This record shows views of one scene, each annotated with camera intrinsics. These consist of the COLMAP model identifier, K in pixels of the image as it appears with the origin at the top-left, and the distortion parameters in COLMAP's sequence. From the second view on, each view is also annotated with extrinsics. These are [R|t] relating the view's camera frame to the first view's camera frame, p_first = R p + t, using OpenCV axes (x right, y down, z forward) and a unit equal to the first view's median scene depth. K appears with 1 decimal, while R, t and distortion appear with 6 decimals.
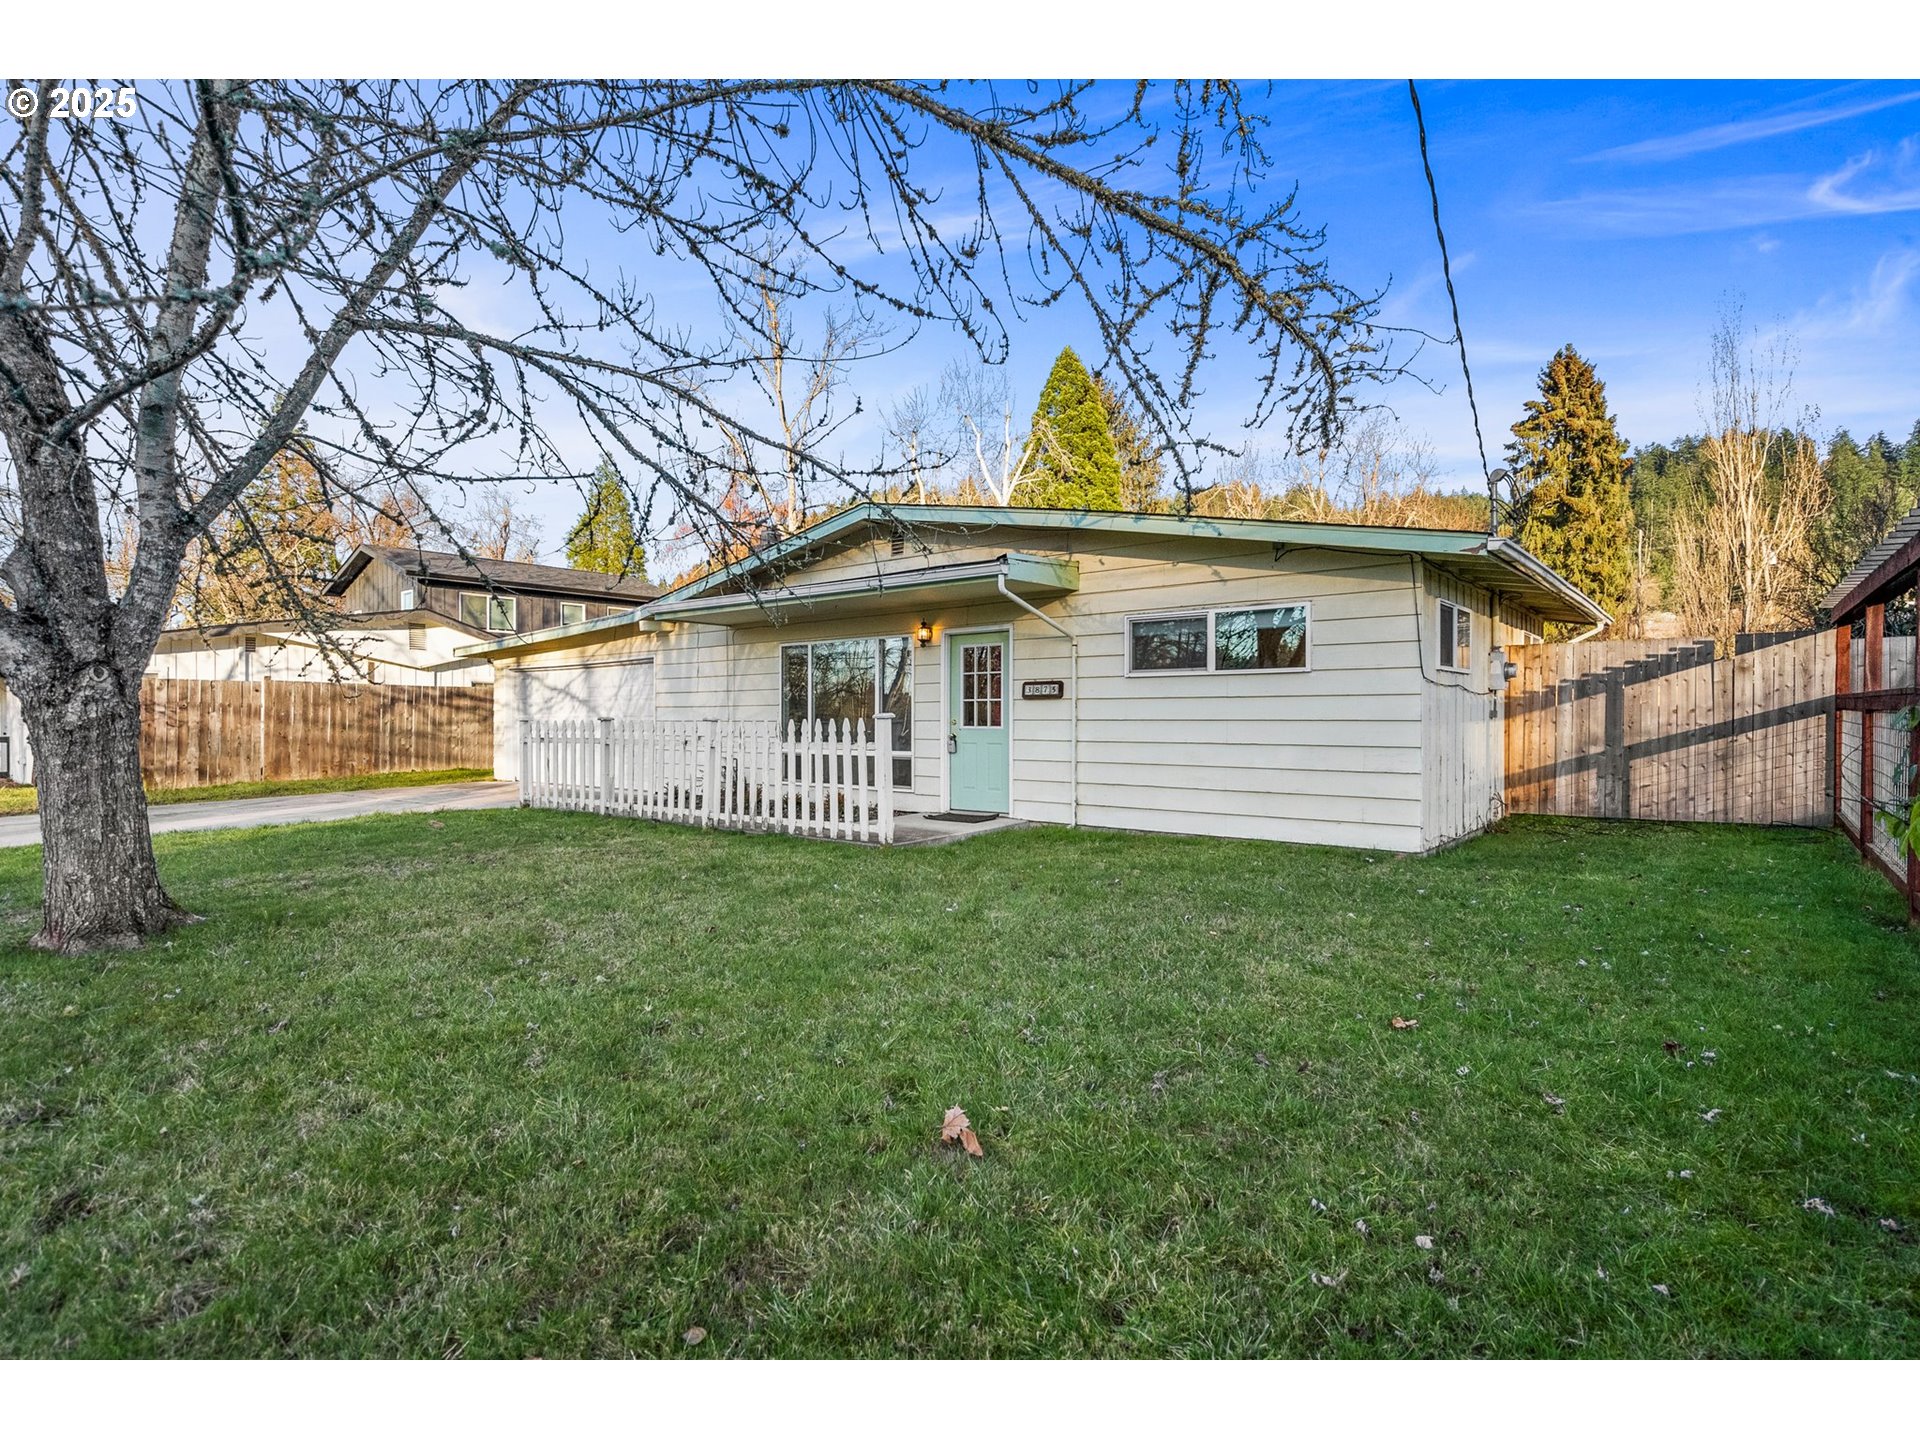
lens RADIAL K [[942.1, 0, 944.0], [0, 942.1, 757.1], [0, 0, 1]] dist [-0.000273, 0.000226]
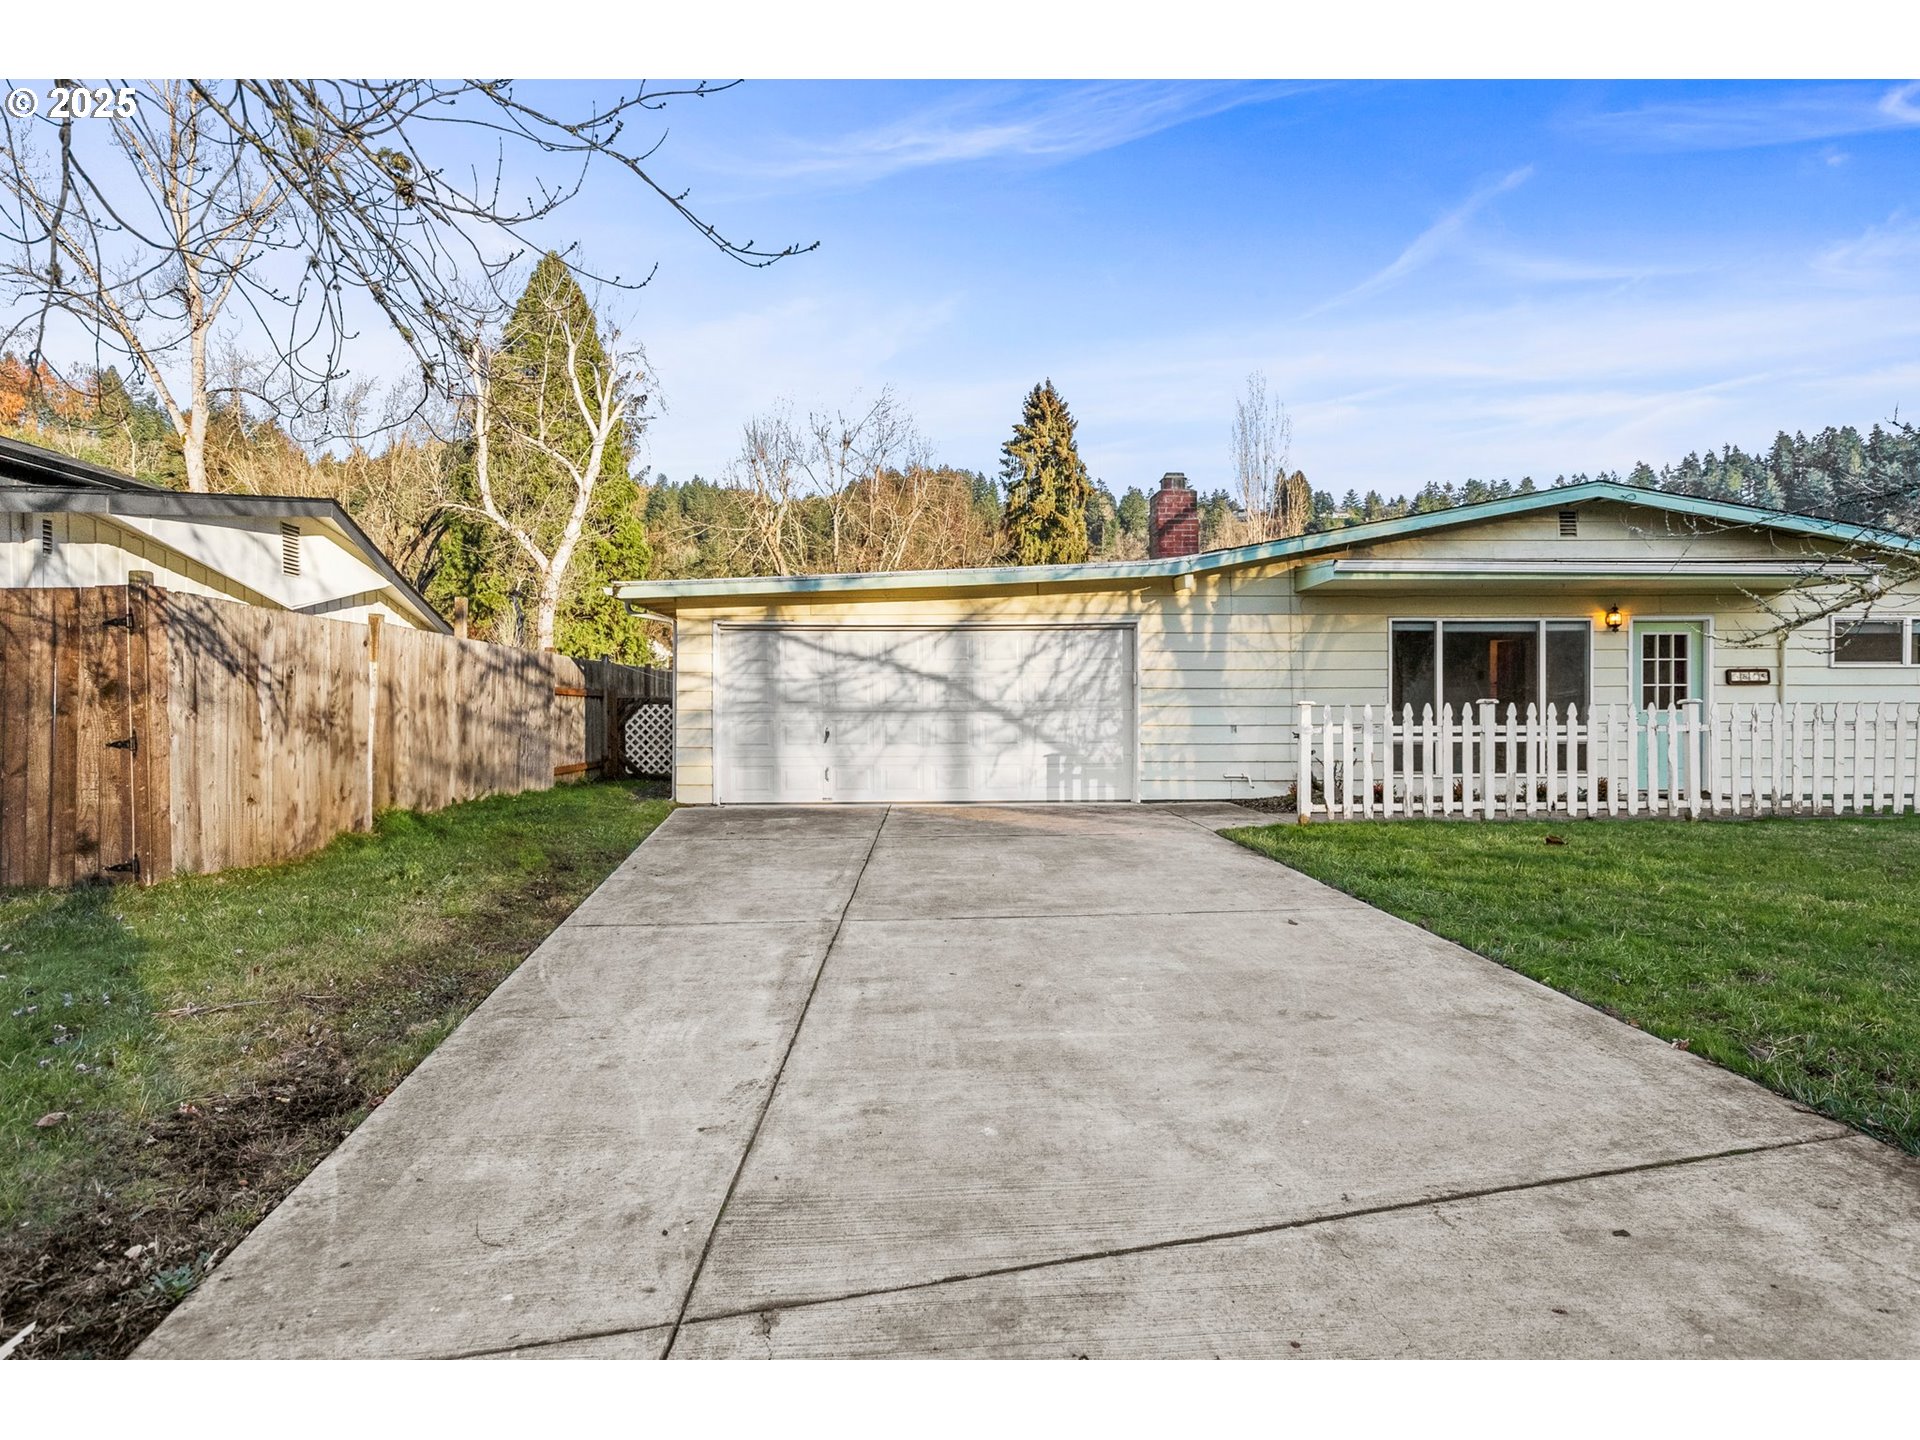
lens RADIAL K [[1055.0, 0, 943.2], [0, 1055.0, 720.2], [0, 0, 1]] dist [0.002069, 0.000018]
pose [[0.759800, -0.006166, 0.650128, -1.273288], [0.026899, 0.999397, -0.021959, -0.016116], [-0.649600, 0.034173, 0.759508, 0.597784]]
